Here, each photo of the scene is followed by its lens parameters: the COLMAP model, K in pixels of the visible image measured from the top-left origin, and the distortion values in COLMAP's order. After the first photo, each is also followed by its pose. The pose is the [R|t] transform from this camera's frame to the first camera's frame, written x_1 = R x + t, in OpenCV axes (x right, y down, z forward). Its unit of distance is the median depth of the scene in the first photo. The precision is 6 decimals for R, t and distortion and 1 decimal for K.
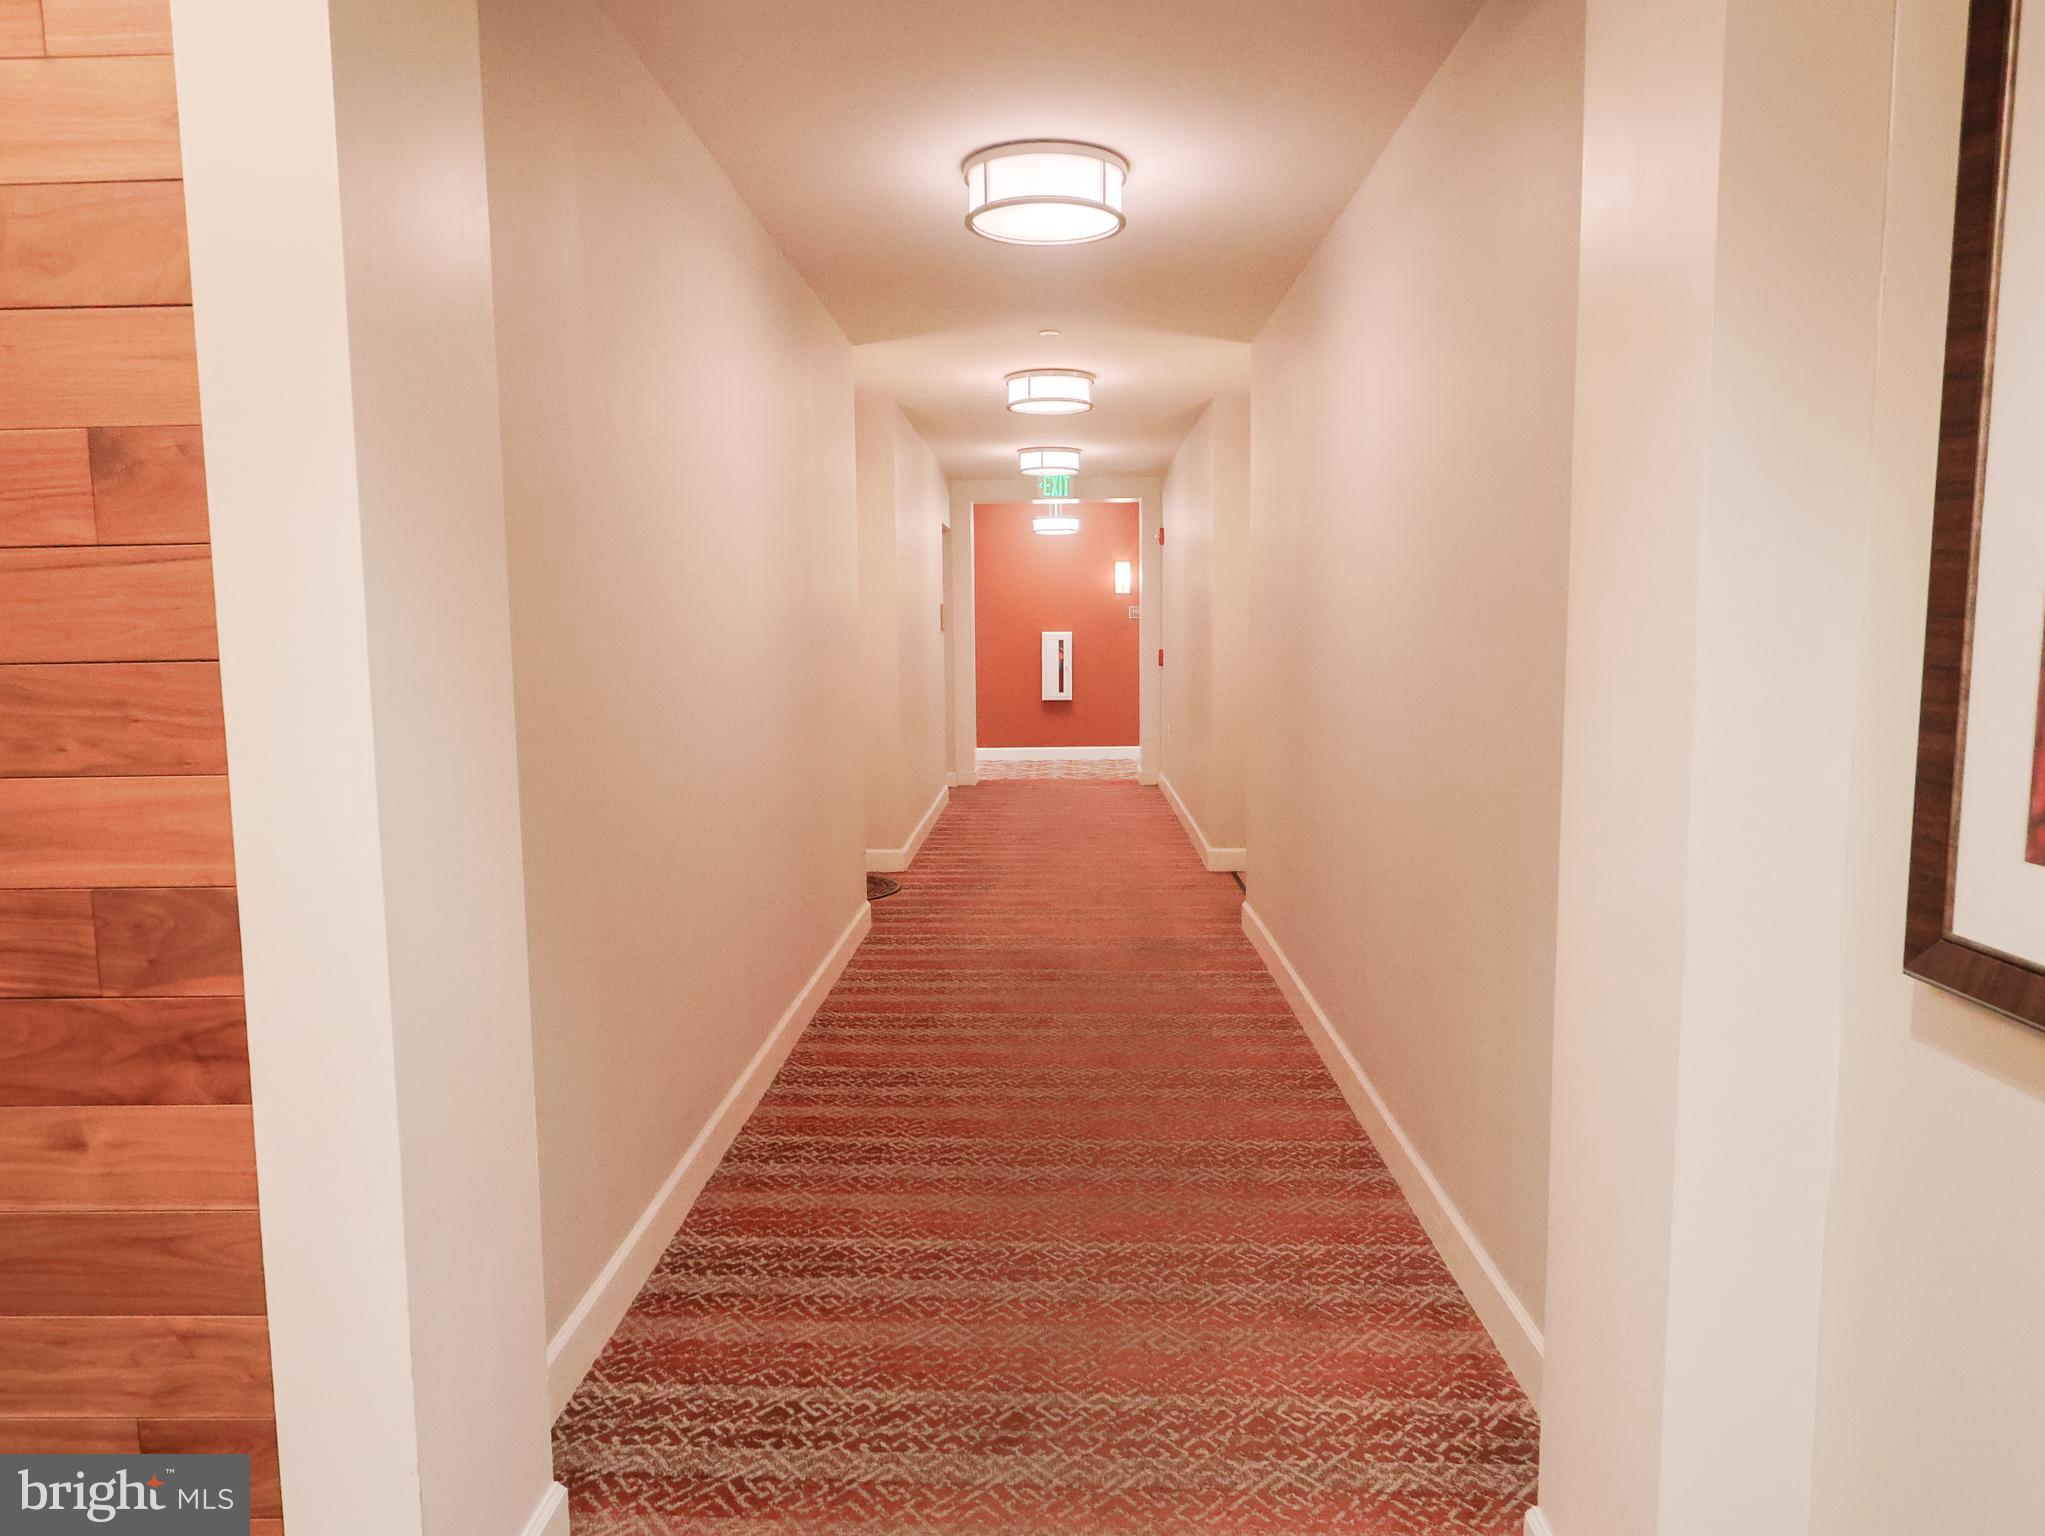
lens RADIAL K [[1357.9, 0, 1014.3], [0, 1357.9, 768.9], [0, 0, 1]] dist [0.005000, 0.000416]
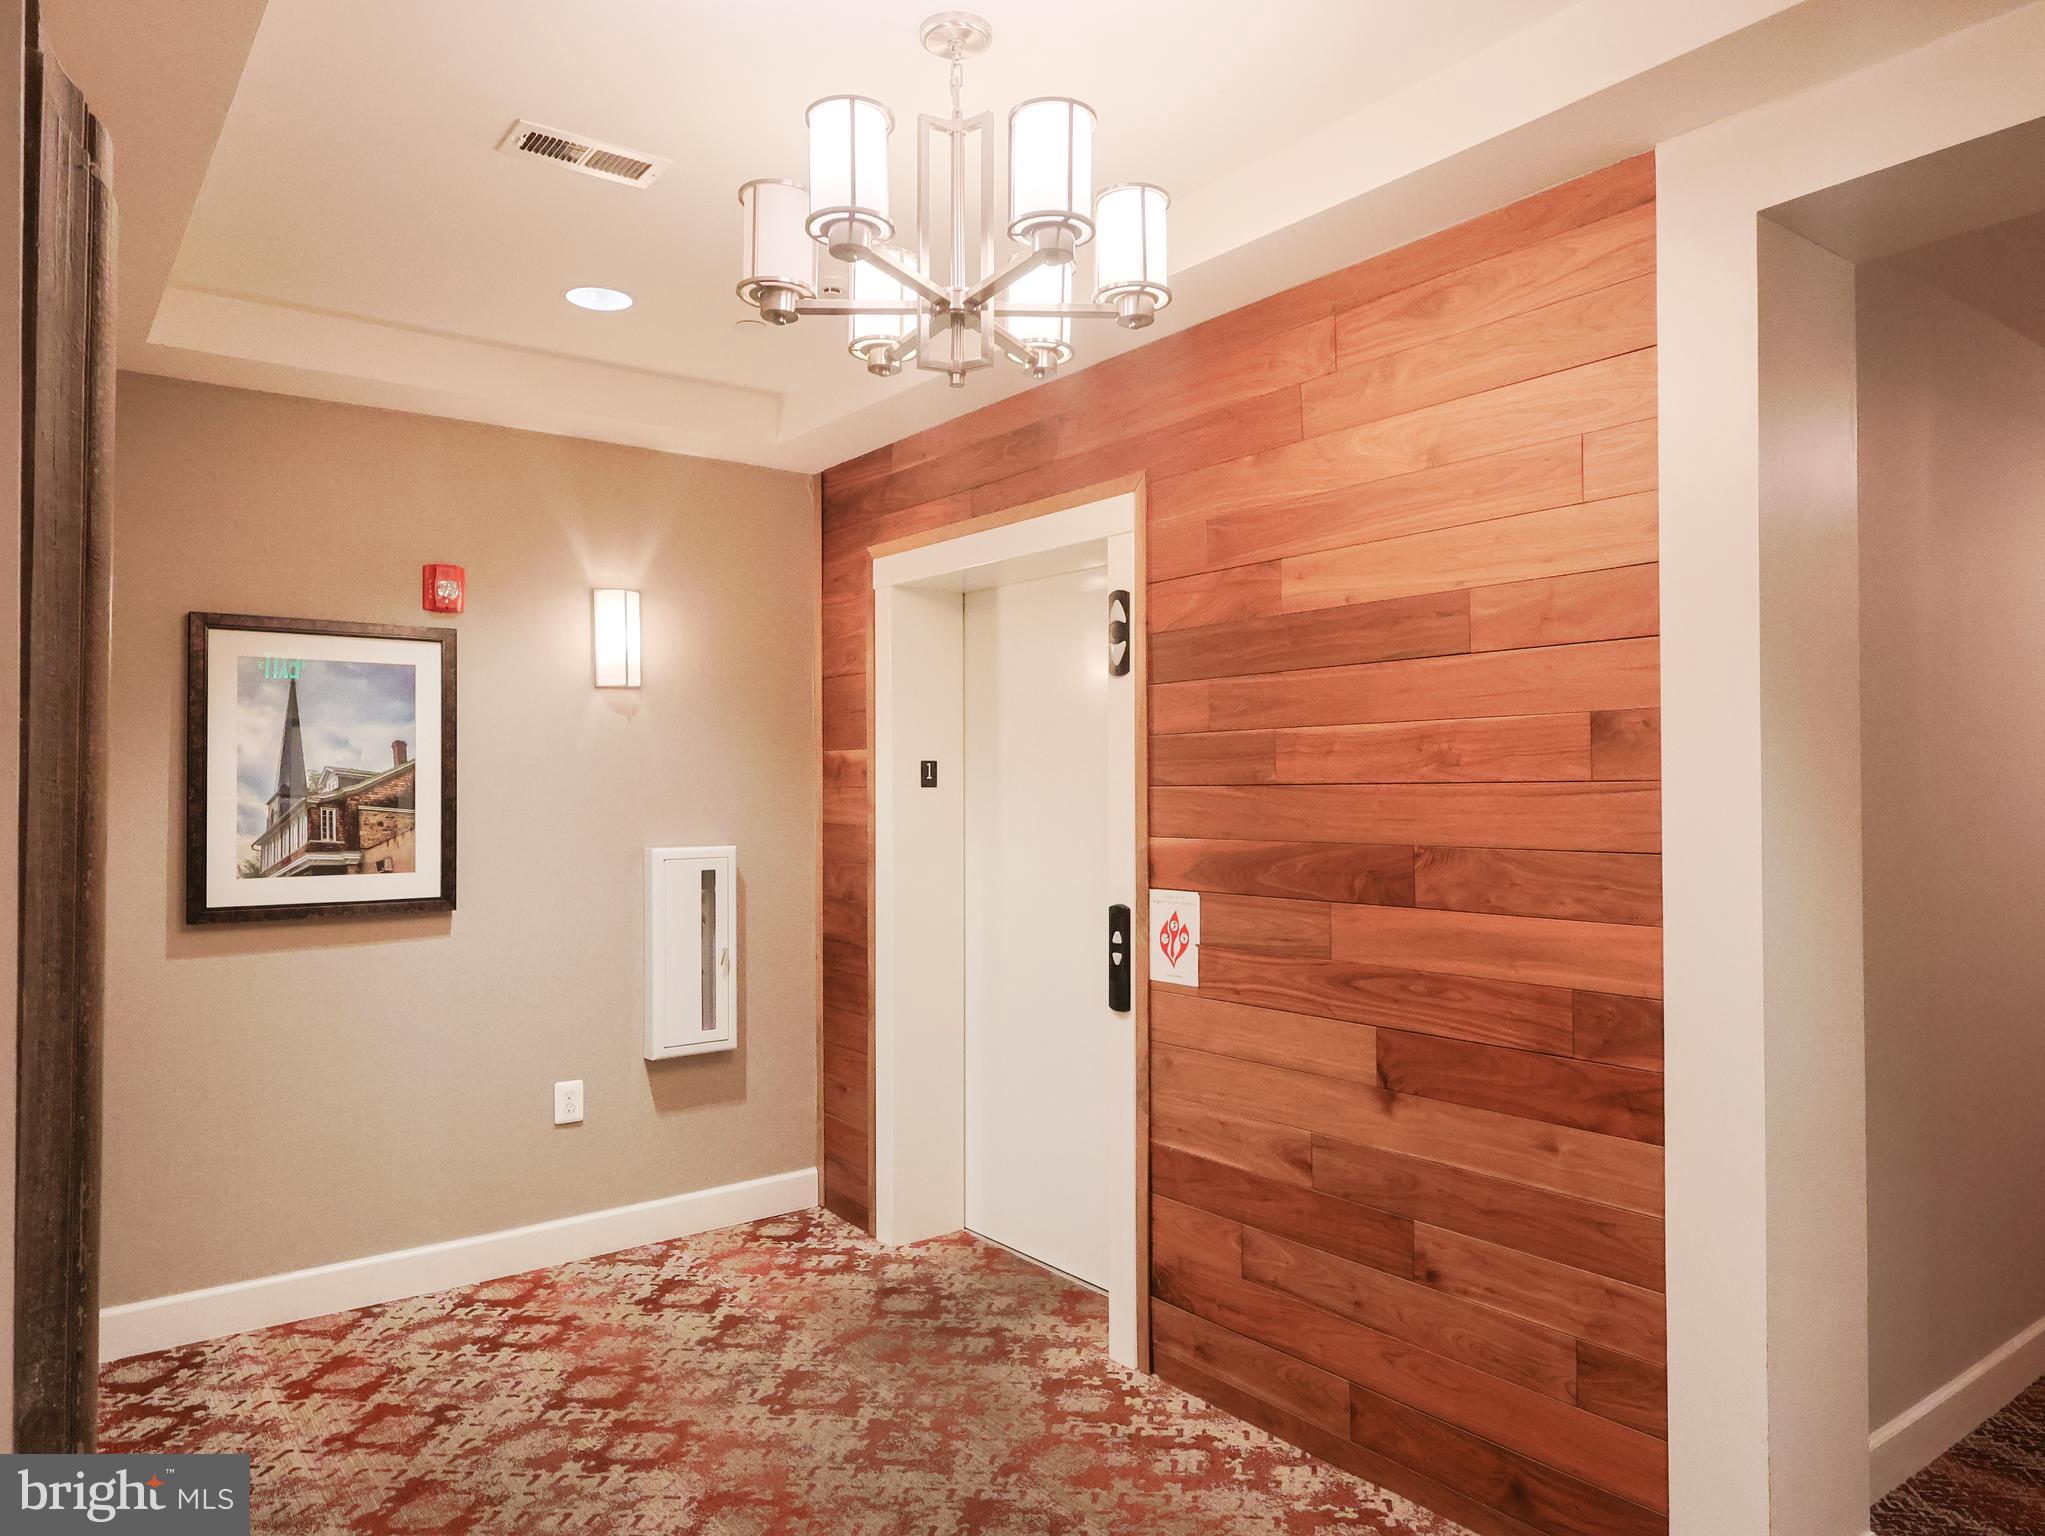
lens RADIAL K [[1357.9, 0, 1014.3], [0, 1357.9, 768.9], [0, 0, 1]] dist [0.005000, 0.000416]
pose [[0.632902, 0.001481, -0.774231, 0.155102], [-0.085160, 0.994064, -0.067713, -0.007375], [0.769534, 0.108789, 0.629271, -0.558508]]
